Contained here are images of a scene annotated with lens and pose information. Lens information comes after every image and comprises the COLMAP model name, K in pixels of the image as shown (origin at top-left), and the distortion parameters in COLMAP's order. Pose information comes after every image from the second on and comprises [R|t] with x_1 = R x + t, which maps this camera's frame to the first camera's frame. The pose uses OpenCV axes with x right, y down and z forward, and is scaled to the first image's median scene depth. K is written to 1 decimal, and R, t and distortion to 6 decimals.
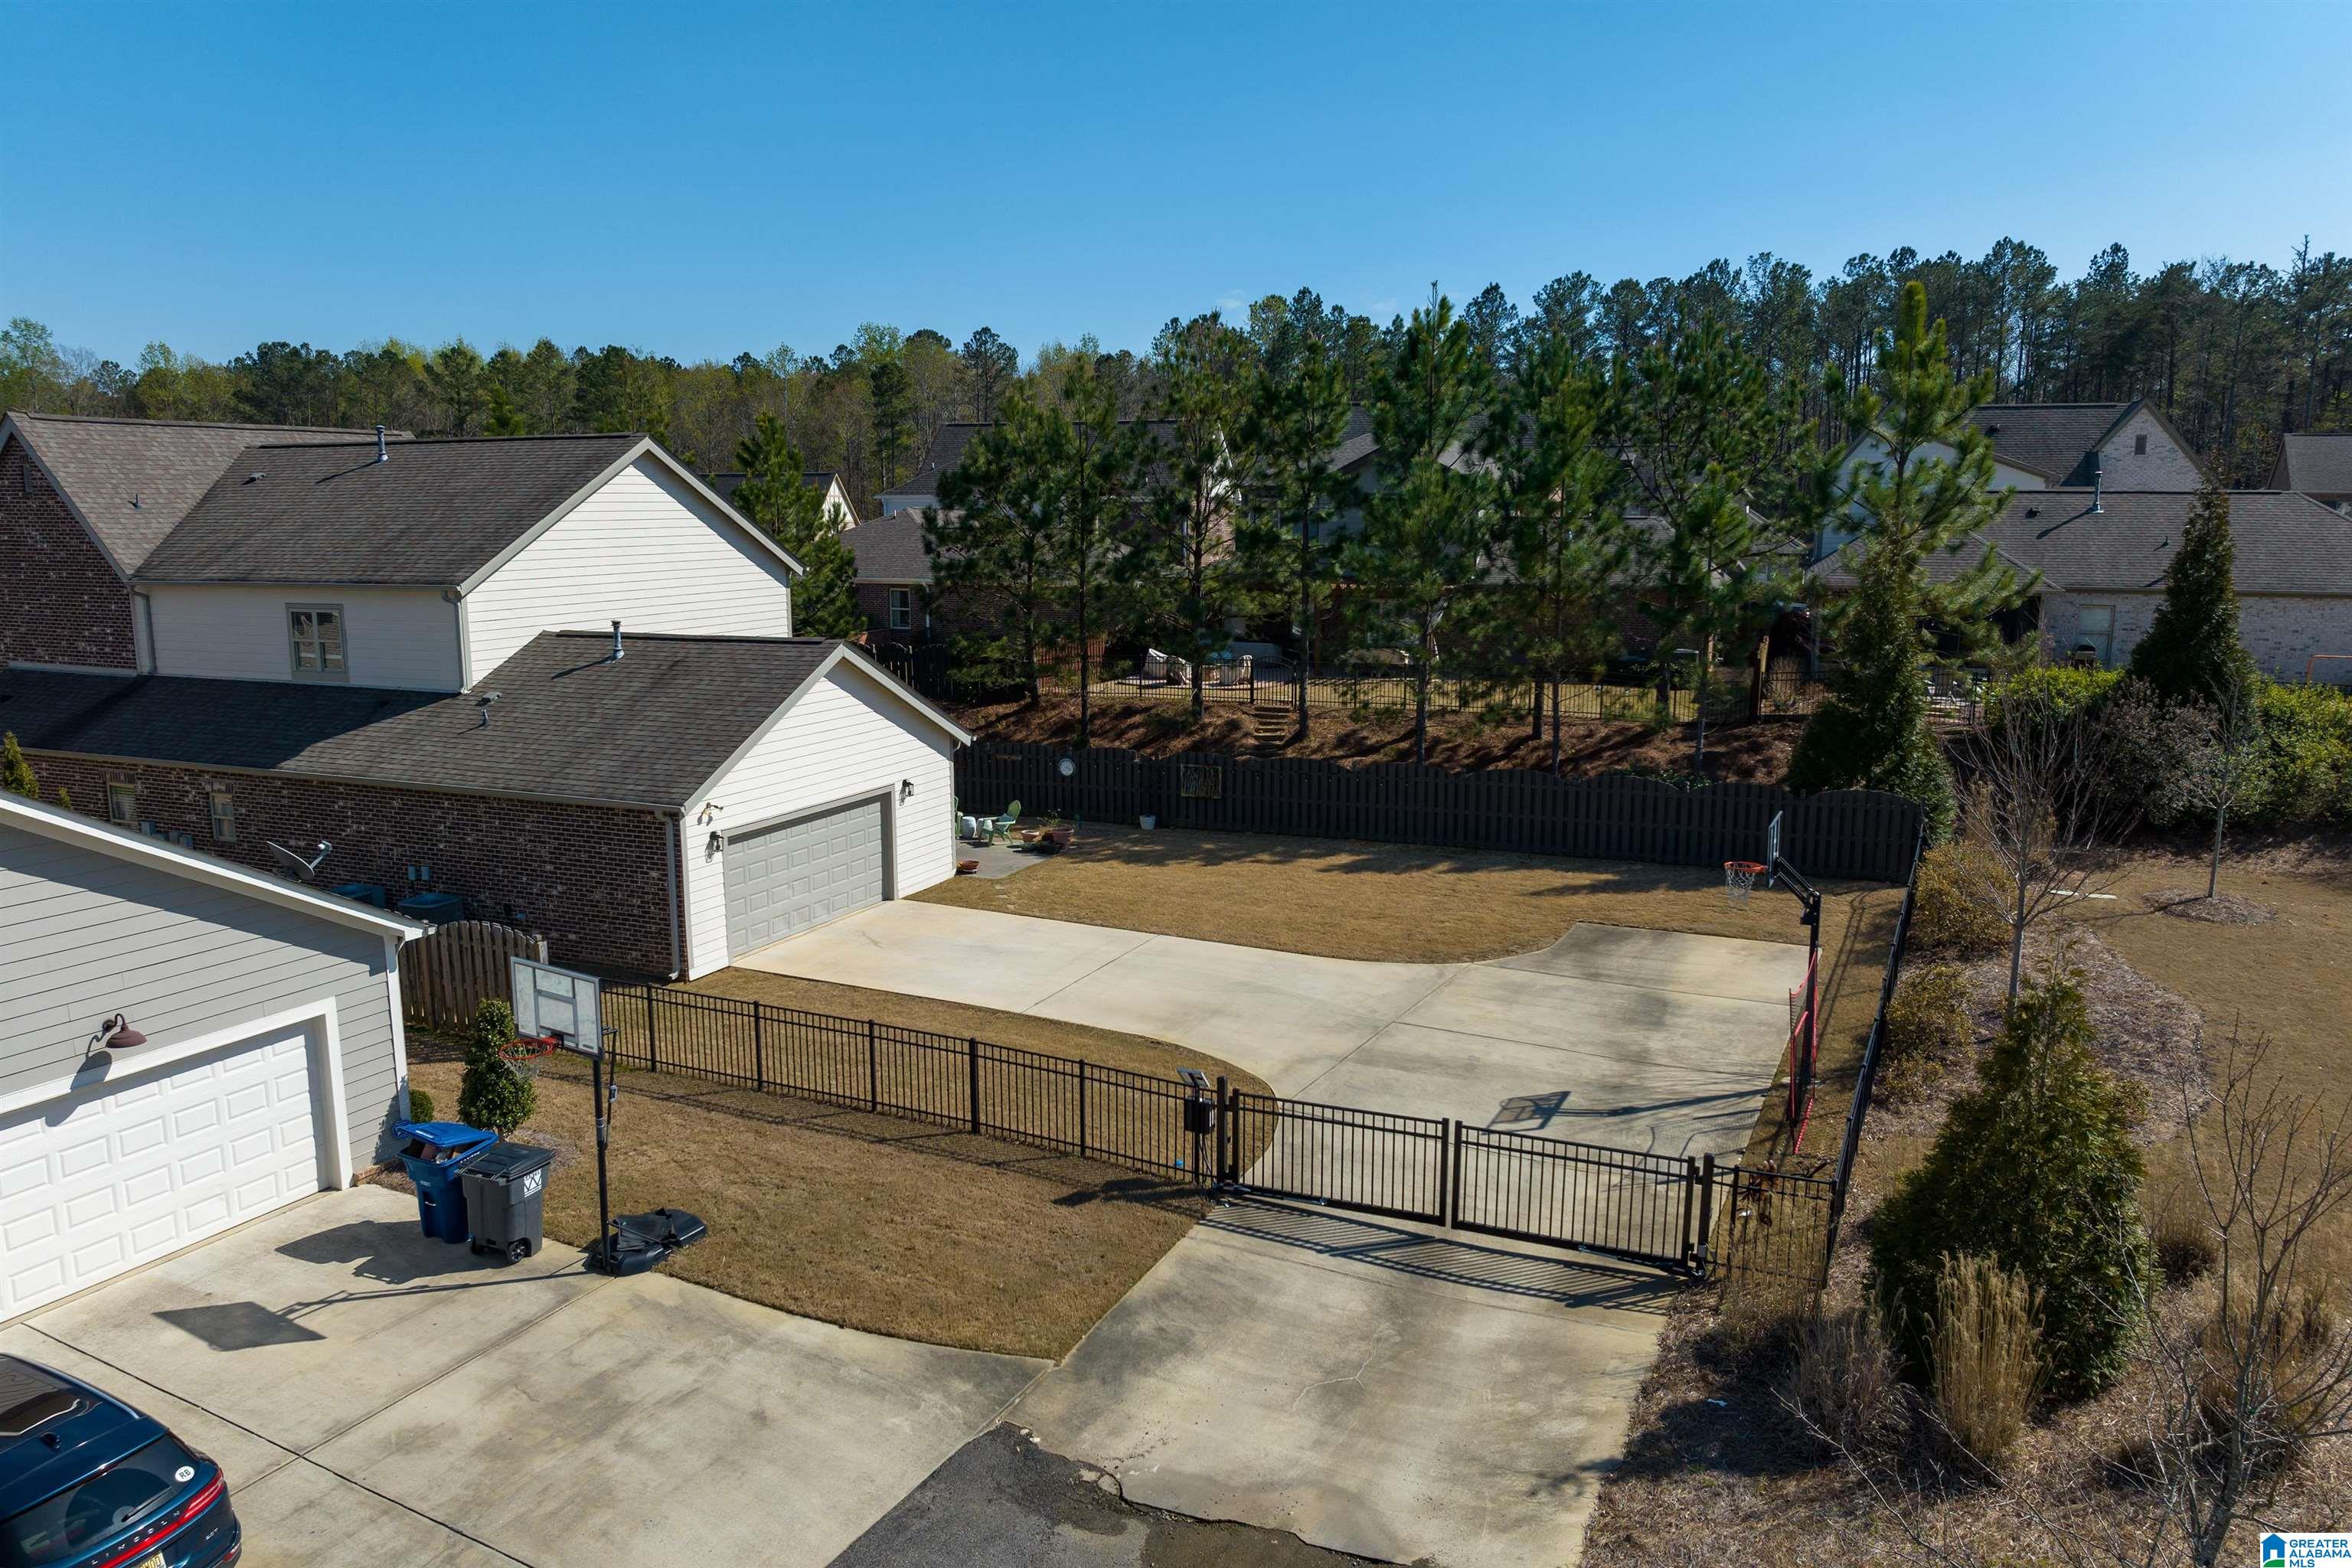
lens RADIAL K [[1657.3, 0, 1176.0], [0, 1657.3, 784.0], [0, 0, 1]] dist [-0.039873, 0.008216]
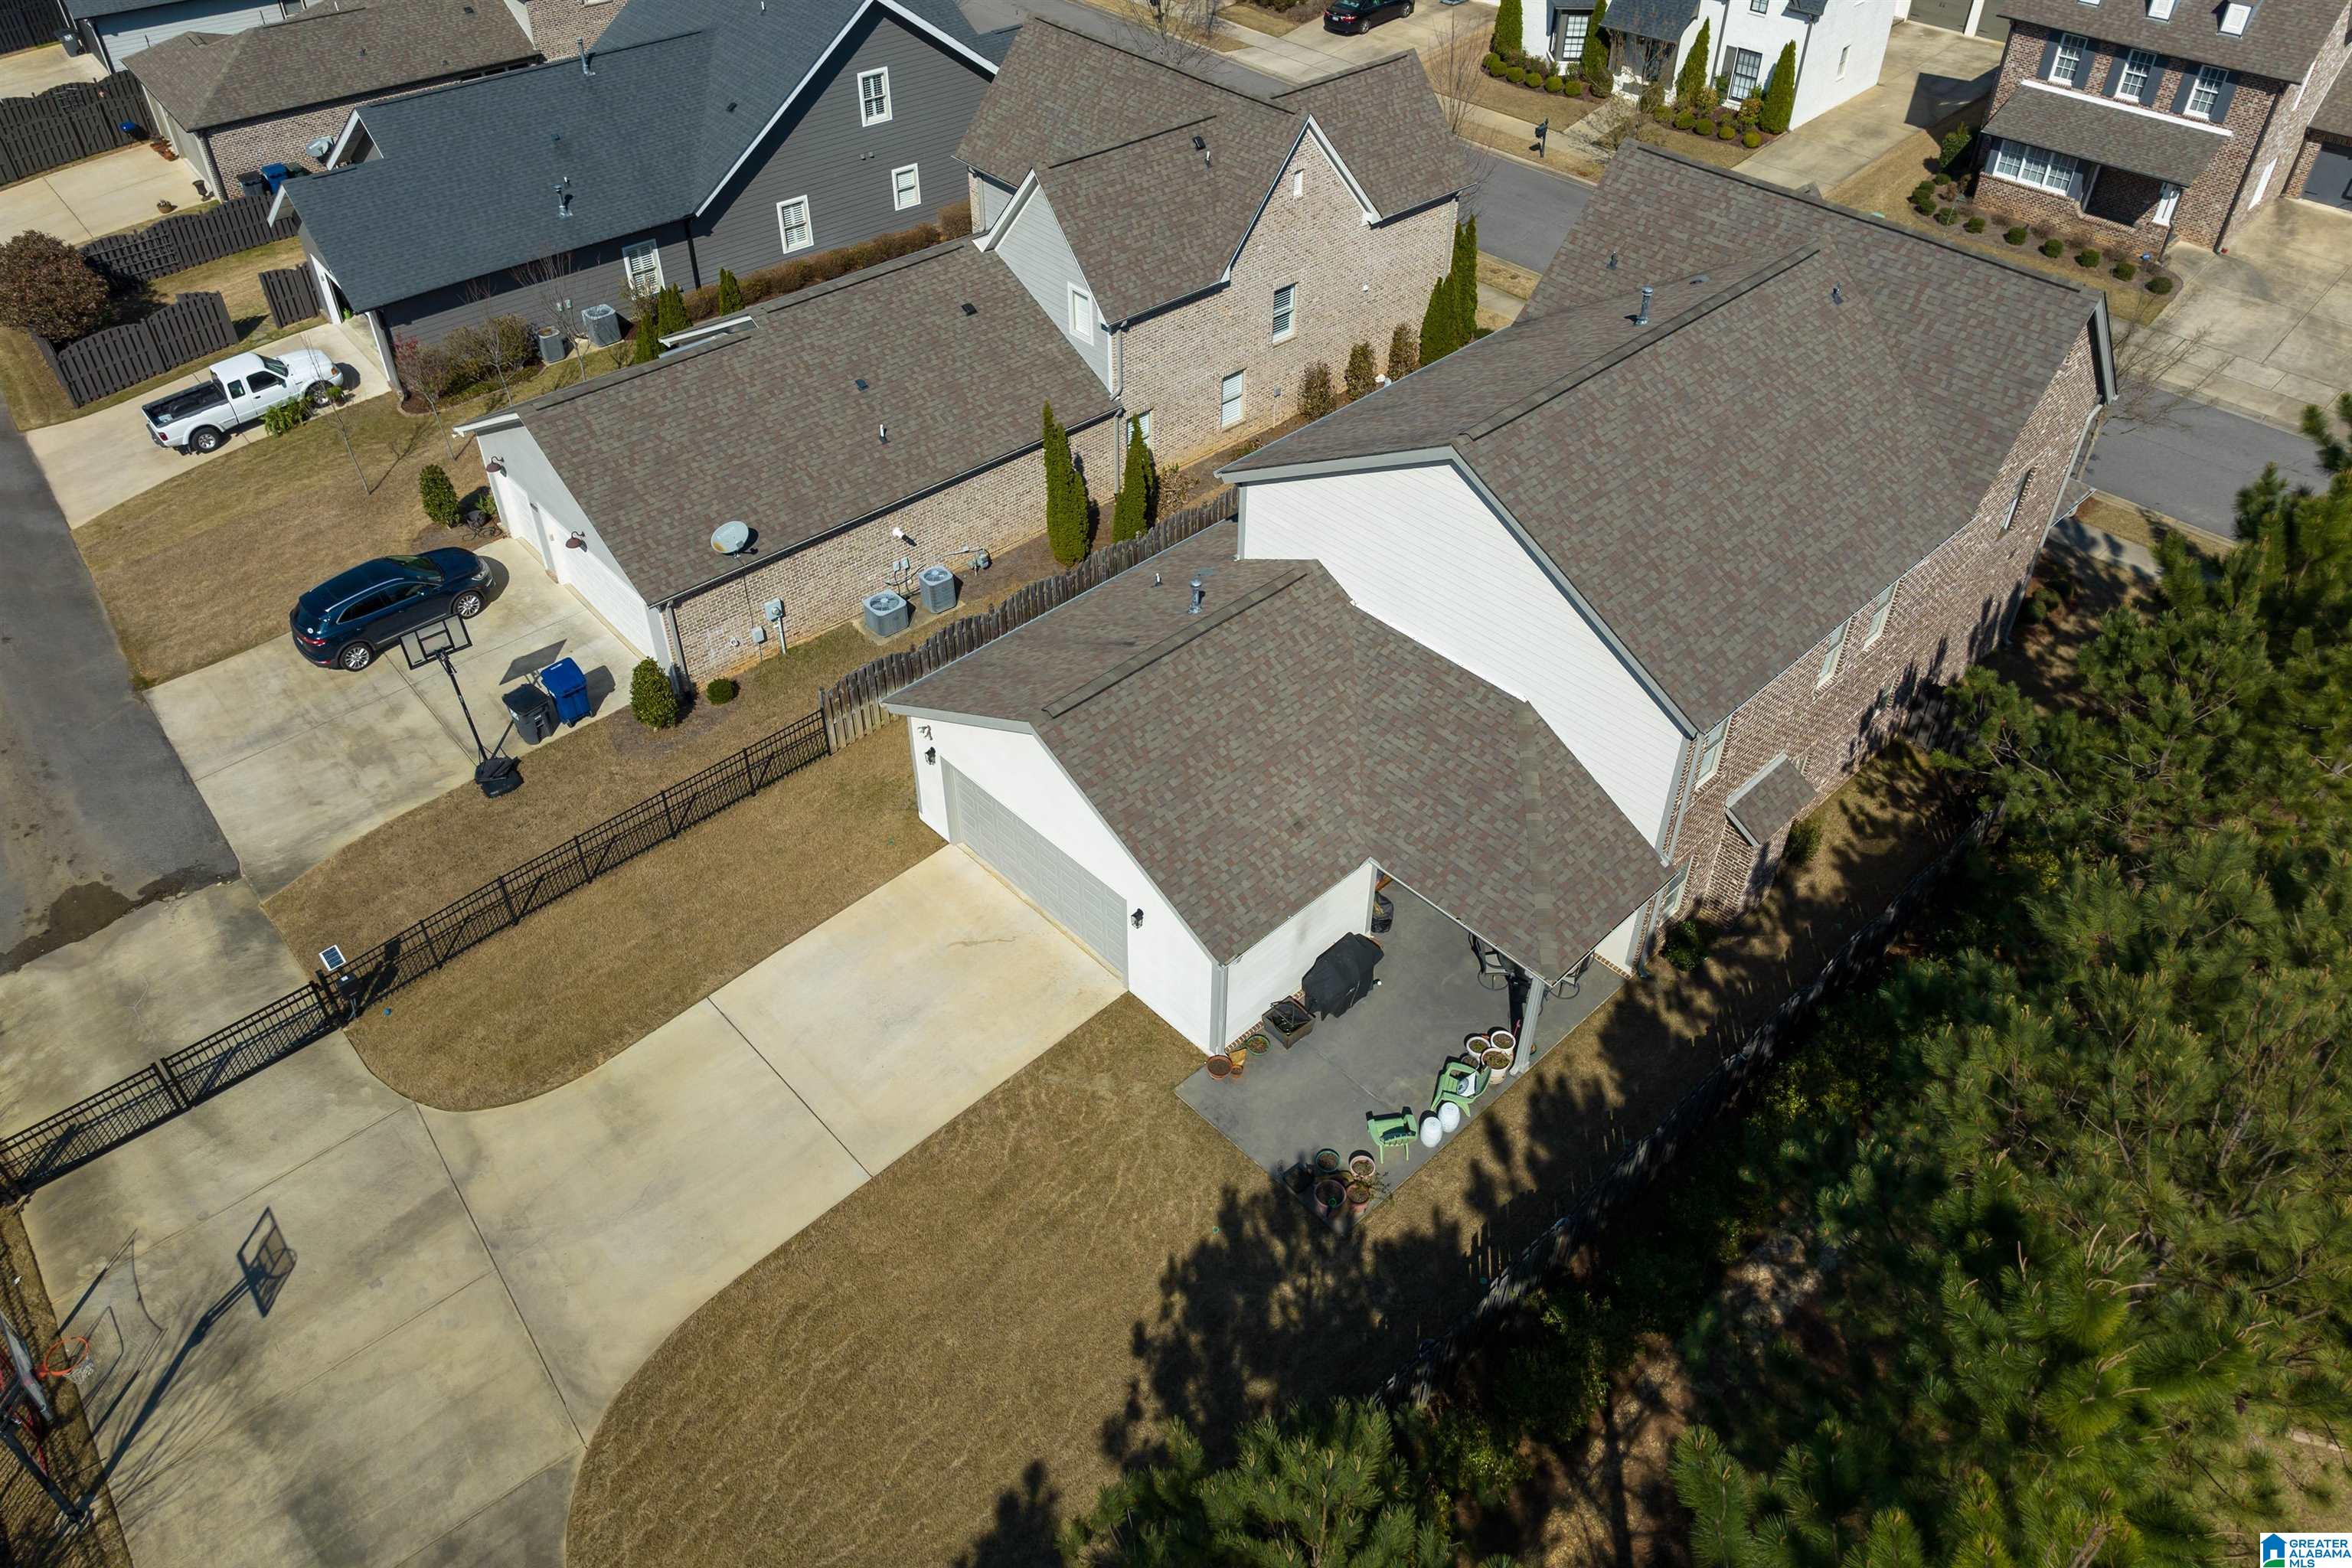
lens RADIAL K [[1614.6, 0, 1182.9], [0, 1614.6, 700.5], [0, 0, 1]] dist [-0.057049, 0.029144]
pose [[-0.383676, 0.581751, -0.717188, 0.476970], [-0.163699, 0.721480, 0.672807, -0.847956], [0.908843, 0.375543, -0.181582, 1.460890]]
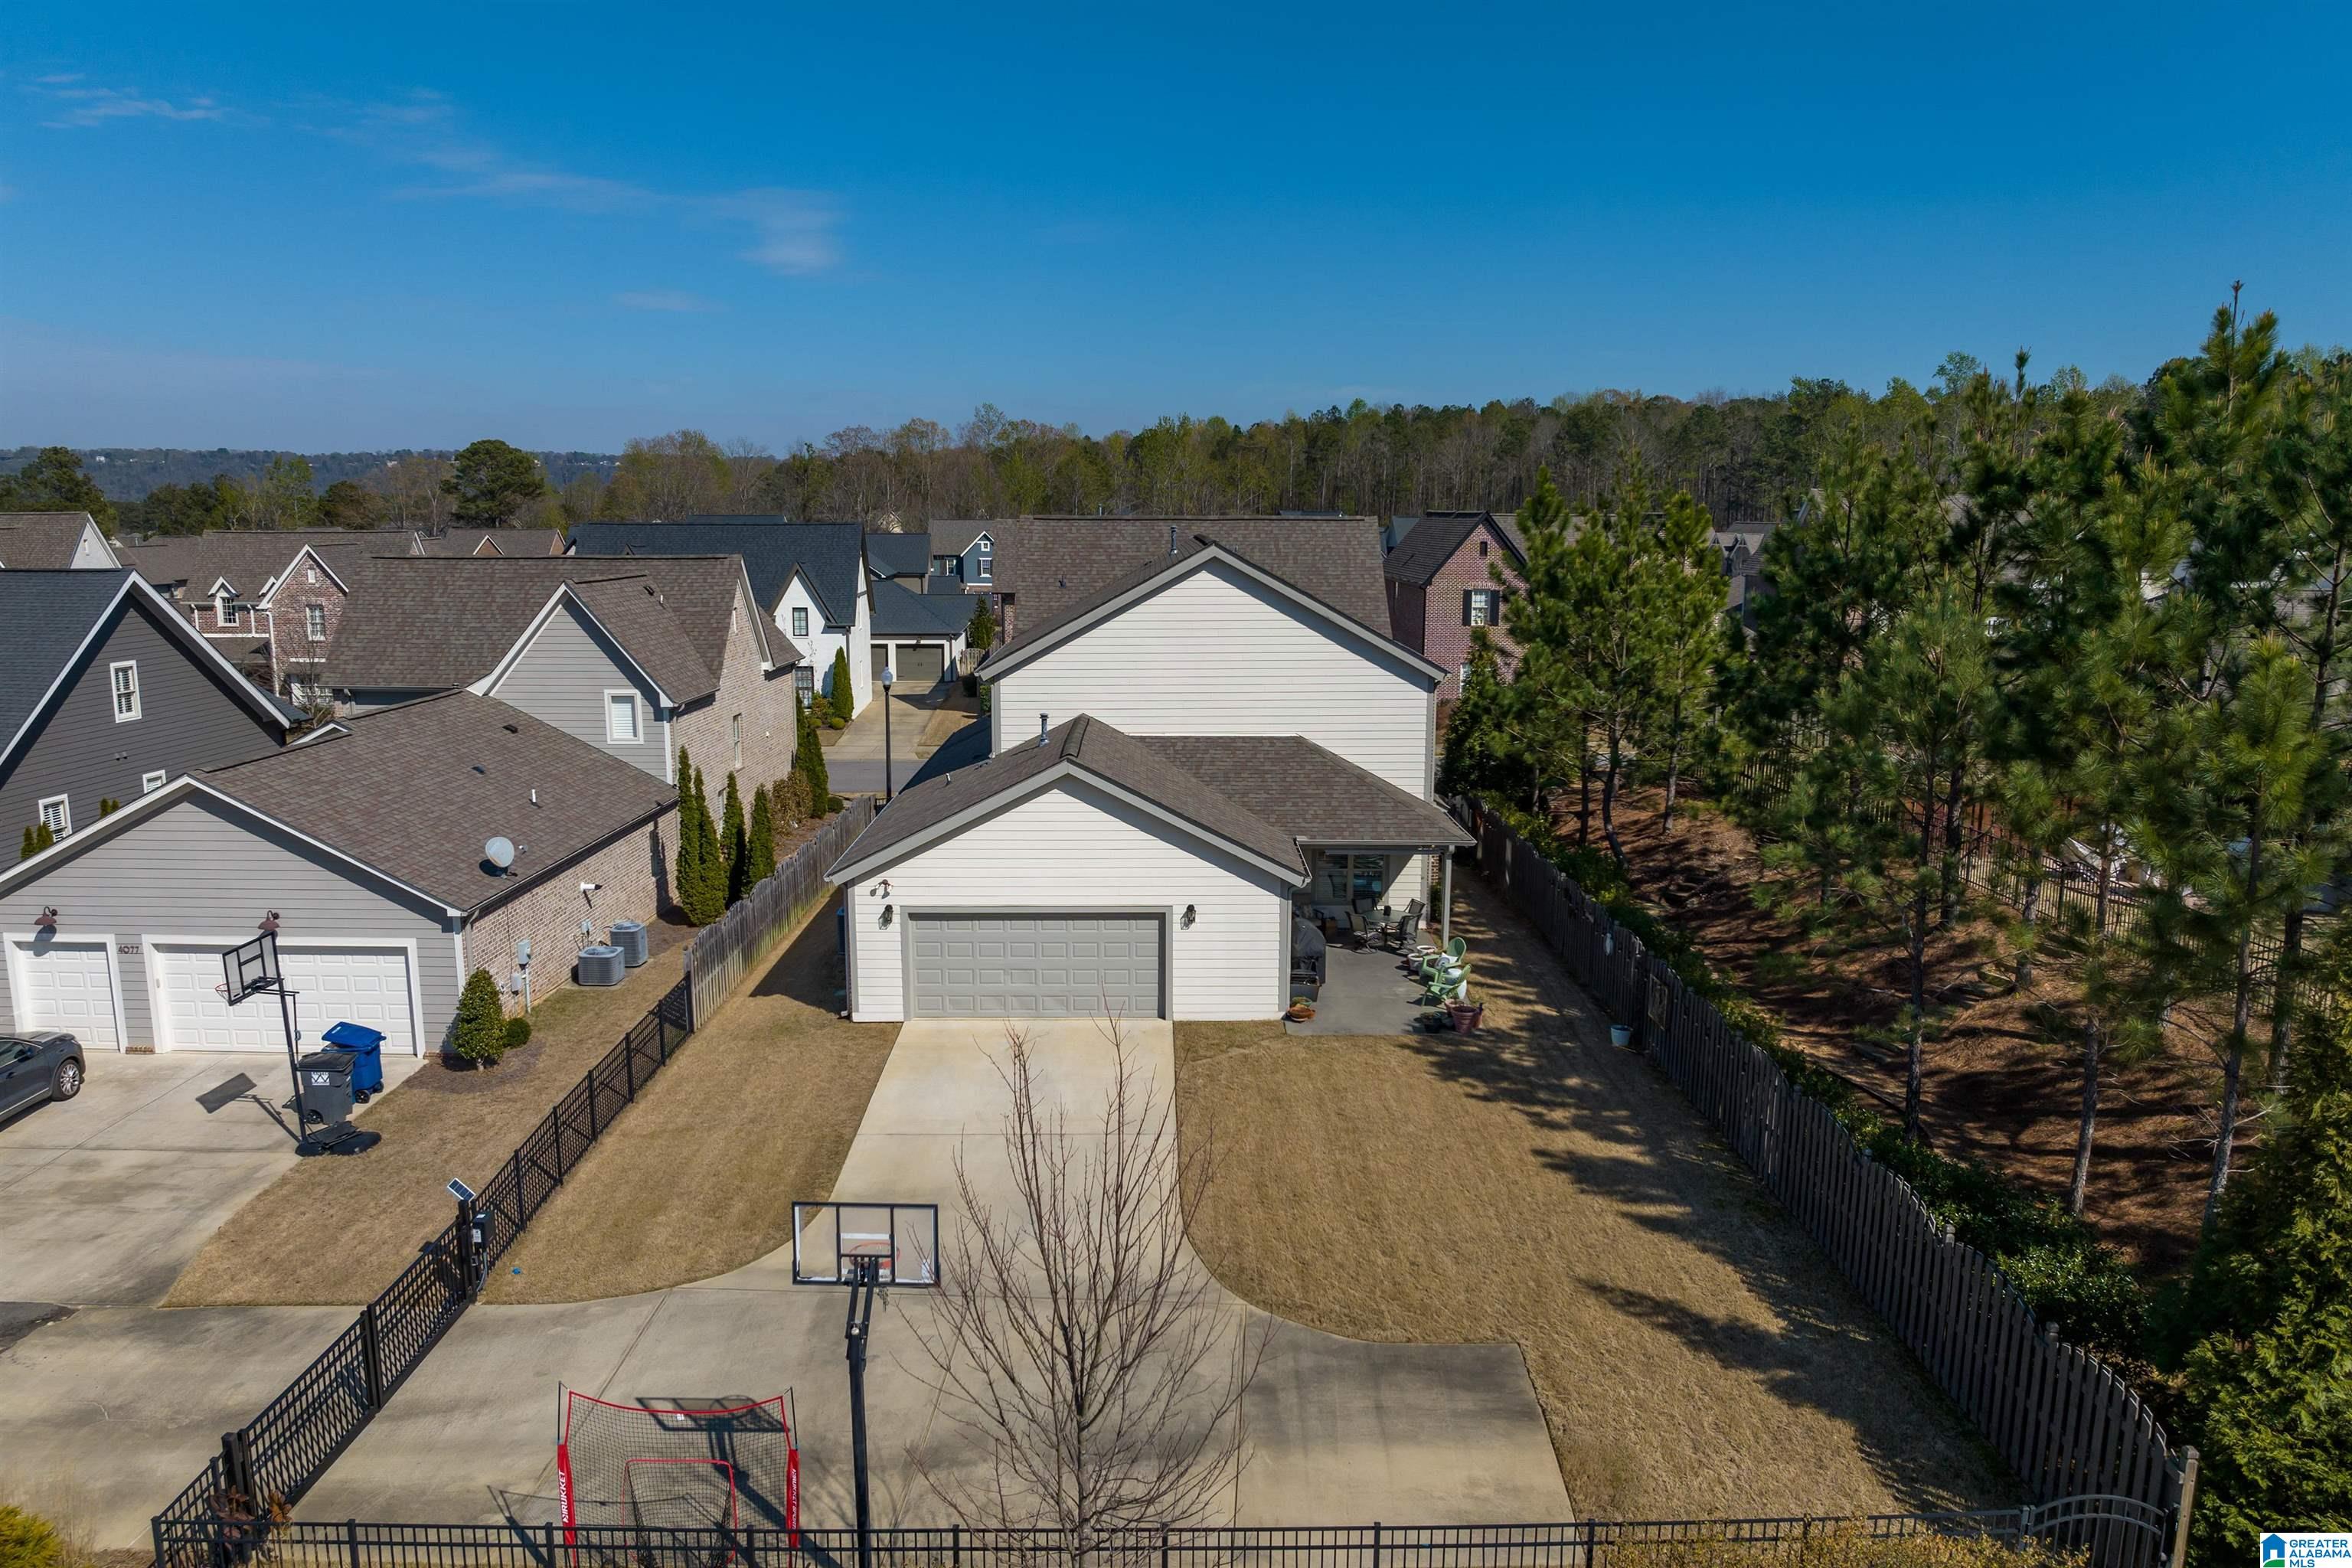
lens RADIAL K [[1657.3, 0, 1176.0], [0, 1657.3, 784.0], [0, 0, 1]] dist [-0.039873, 0.008216]
pose [[0.411518, 0.149595, -0.899041, 0.912000], [-0.152196, 0.983866, 0.094045, -0.212377], [0.898604, 0.098129, 0.427646, 0.726282]]
